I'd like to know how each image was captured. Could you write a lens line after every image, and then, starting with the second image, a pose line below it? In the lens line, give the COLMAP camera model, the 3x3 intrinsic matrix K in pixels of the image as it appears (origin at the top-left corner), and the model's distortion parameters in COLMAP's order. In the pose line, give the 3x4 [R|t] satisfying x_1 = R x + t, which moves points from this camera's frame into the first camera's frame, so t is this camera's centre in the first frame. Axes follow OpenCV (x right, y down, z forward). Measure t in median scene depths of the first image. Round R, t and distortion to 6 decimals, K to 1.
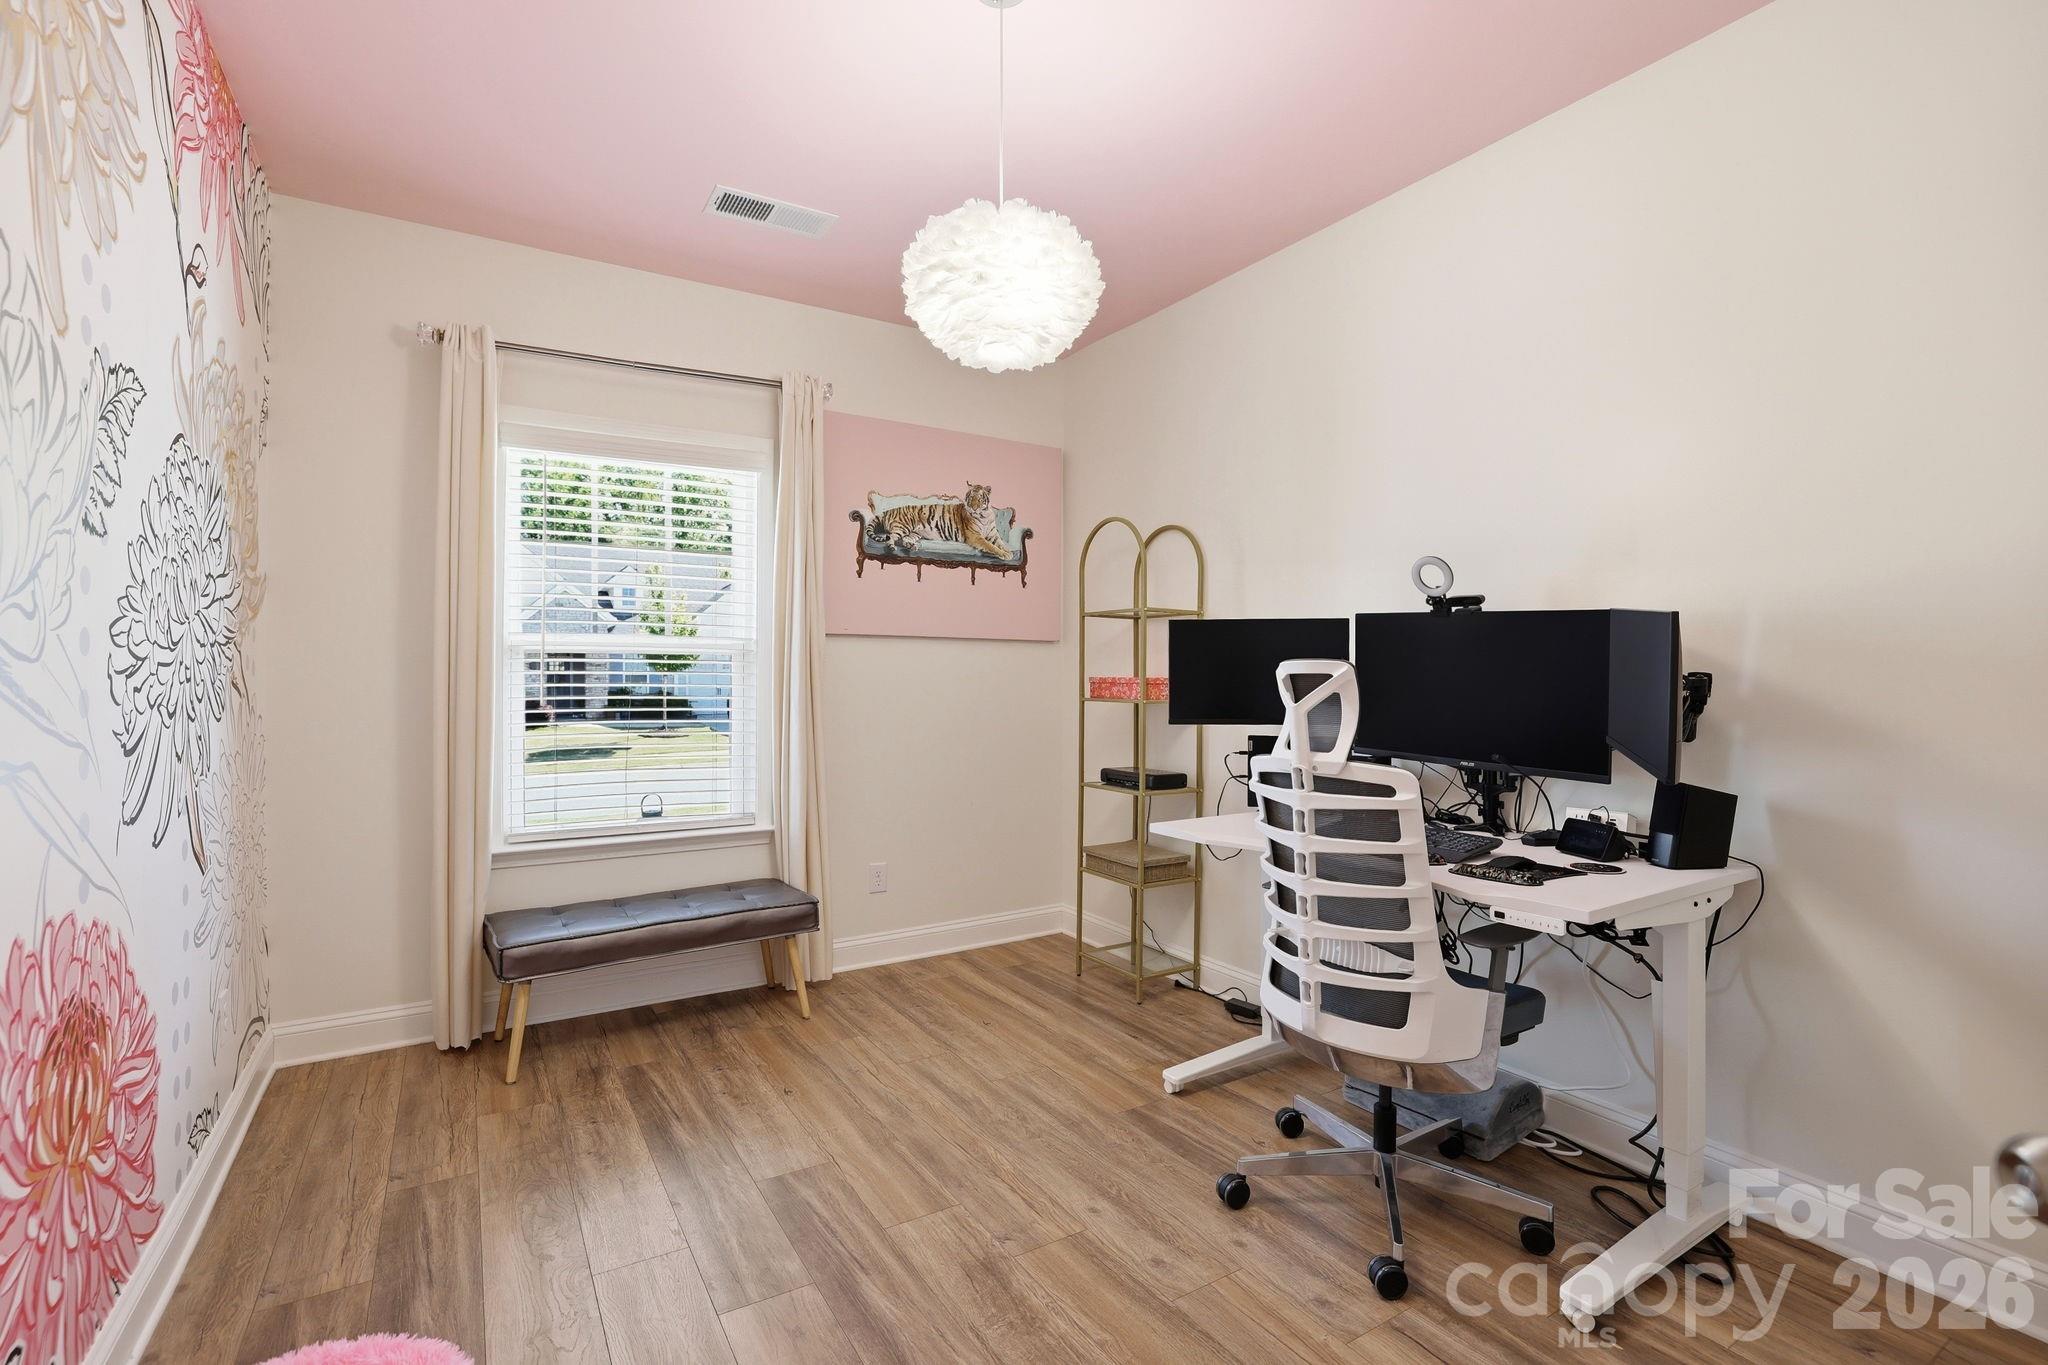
lens RADIAL K [[902.8, 0, 1023.9], [0, 902.8, 680.7], [0, 0, 1]] dist [-0.033409, 0.008281]
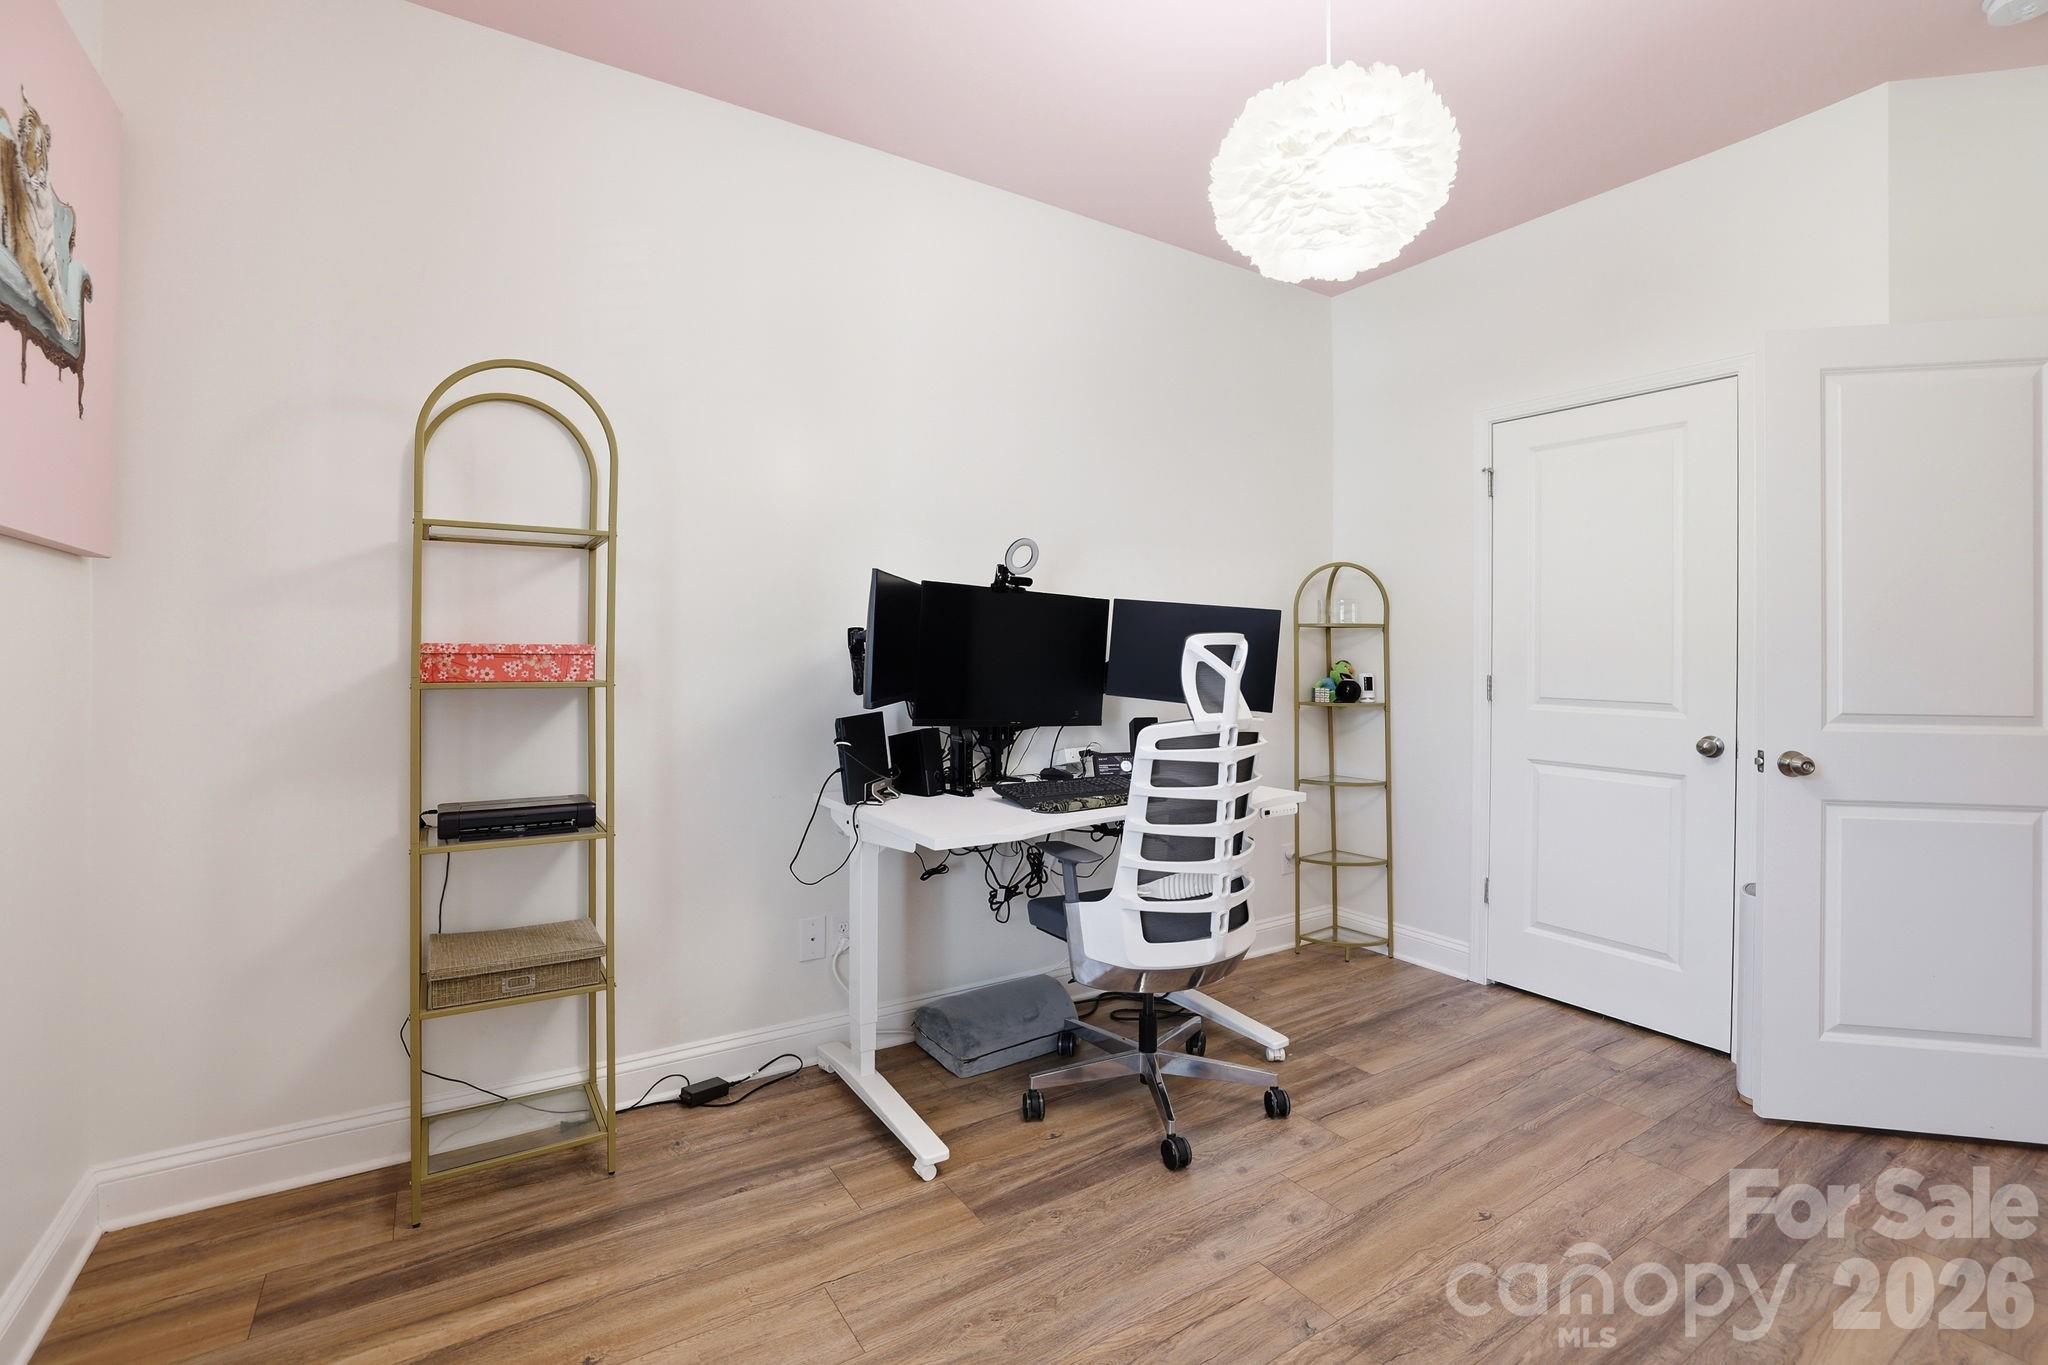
lens RADIAL K [[902.8, 0, 992.4], [0, 902.8, 640.5], [0, 0, 1]] dist [-0.033409, 0.008281]
pose [[0.004237, 0.015736, 0.999867, -0.570473], [-0.006823, 0.999853, -0.015707, 0.000051], [-0.999968, -0.006755, 0.004343, 0.861496]]
